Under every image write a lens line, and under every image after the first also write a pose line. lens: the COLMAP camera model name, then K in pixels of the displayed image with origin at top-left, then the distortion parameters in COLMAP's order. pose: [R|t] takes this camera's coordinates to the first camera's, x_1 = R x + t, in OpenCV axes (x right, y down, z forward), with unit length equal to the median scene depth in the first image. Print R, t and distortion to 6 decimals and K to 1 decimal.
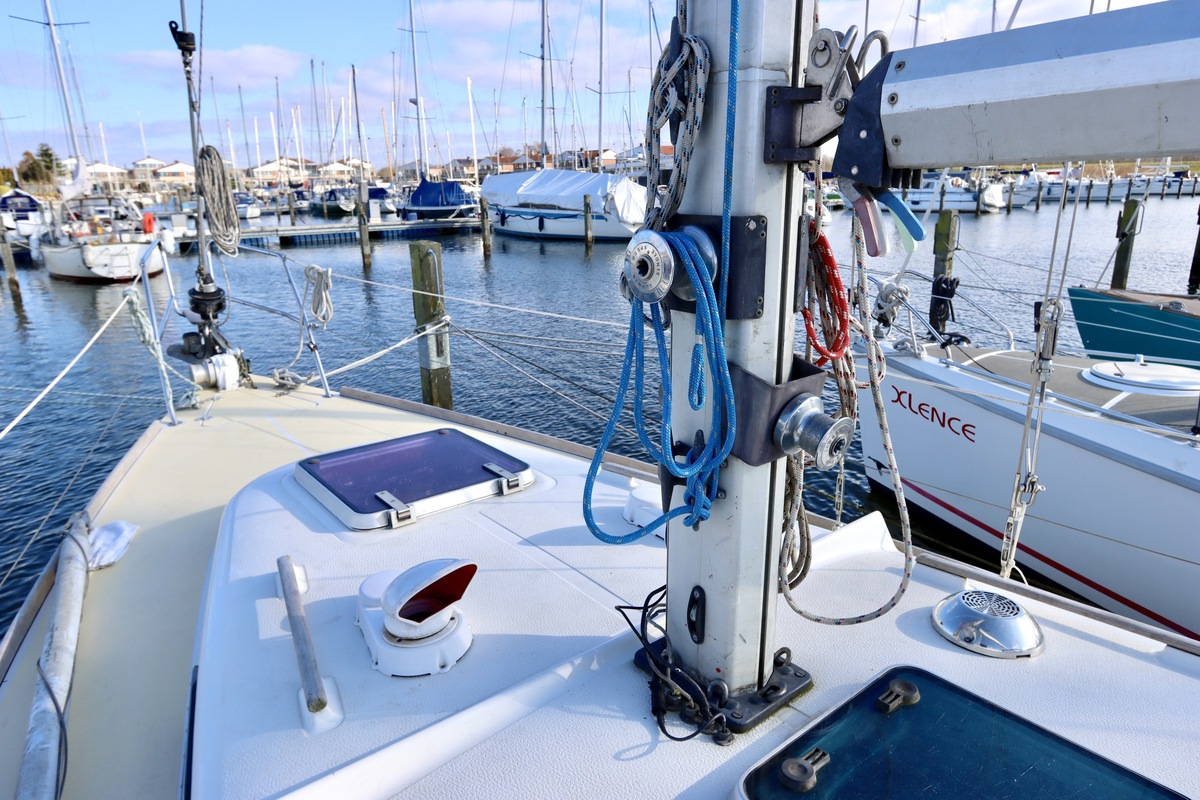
lens RADIAL K [[755.1, 0, 600.0], [0, 755.1, 400.0], [0, 0, 1]] dist [-0.059893, 0.046768]
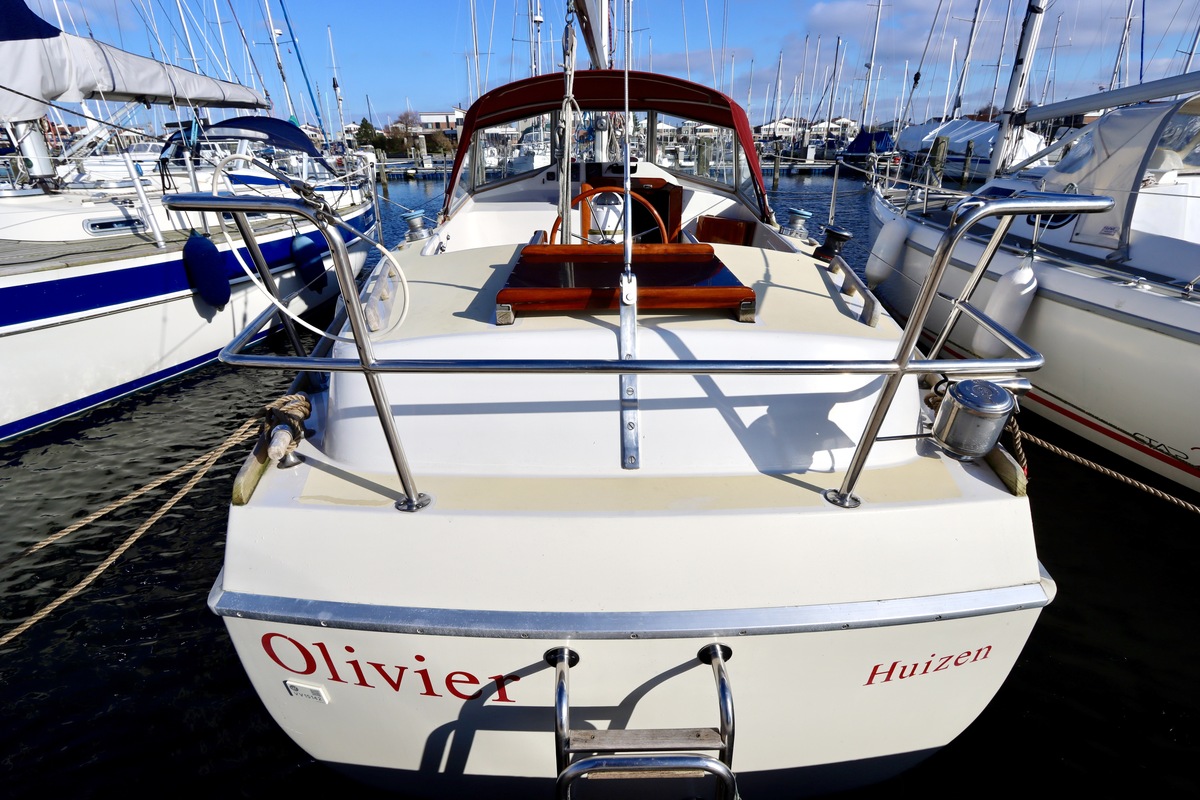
lens RADIAL K [[601.0, 0, 602.6], [0, 601.0, 396.2], [0, 0, 1]] dist [0.001161, -0.015951]
pose [[0.782676, 0.246191, -0.571671, 0.137955], [-0.176858, 0.968558, 0.174974, 0.051242], [0.596774, -0.035843, 0.801609, -0.119222]]
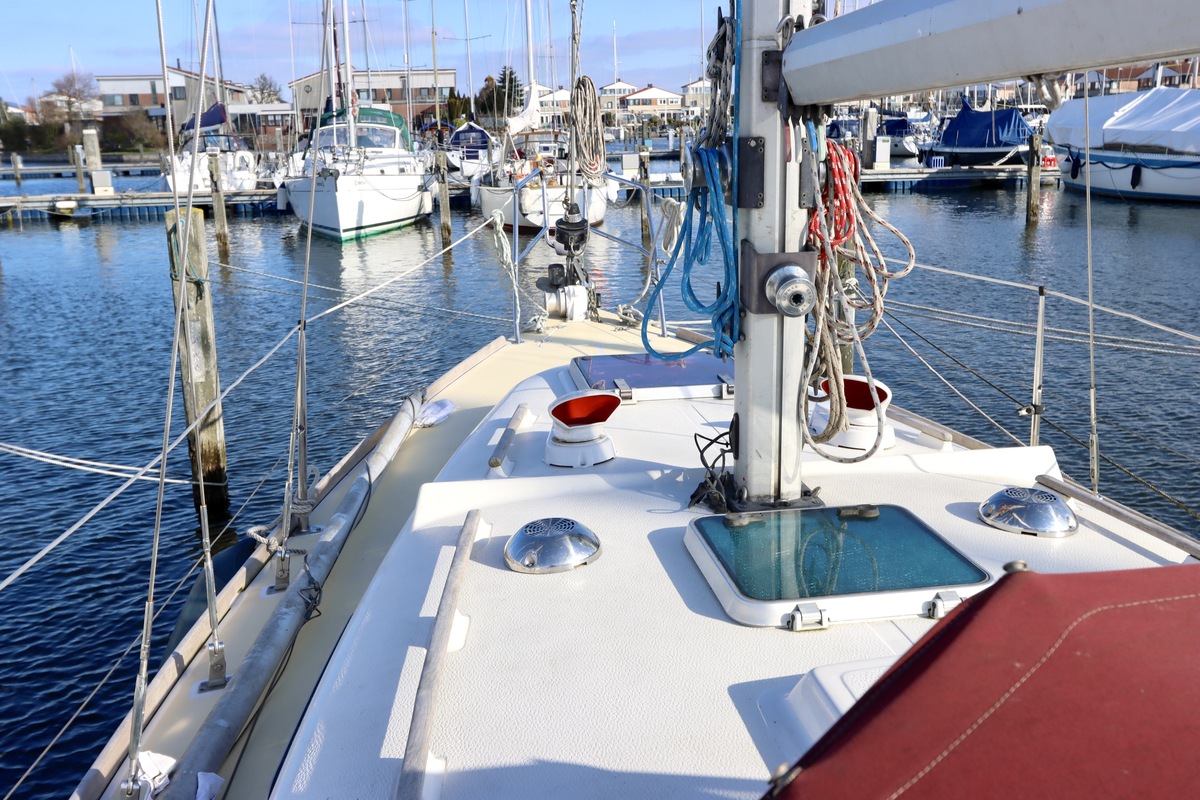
lens RADIAL K [[1133.2, 0, 600.0], [0, 1133.2, 400.0], [0, 0, 1]] dist [0.018573, -0.003639]
pose [[0.855437, 0.117942, -0.504299, 0.038053], [-0.135323, 0.990799, 0.002174, 0.010253], [0.499916, 0.066383, 0.863526, -0.035371]]
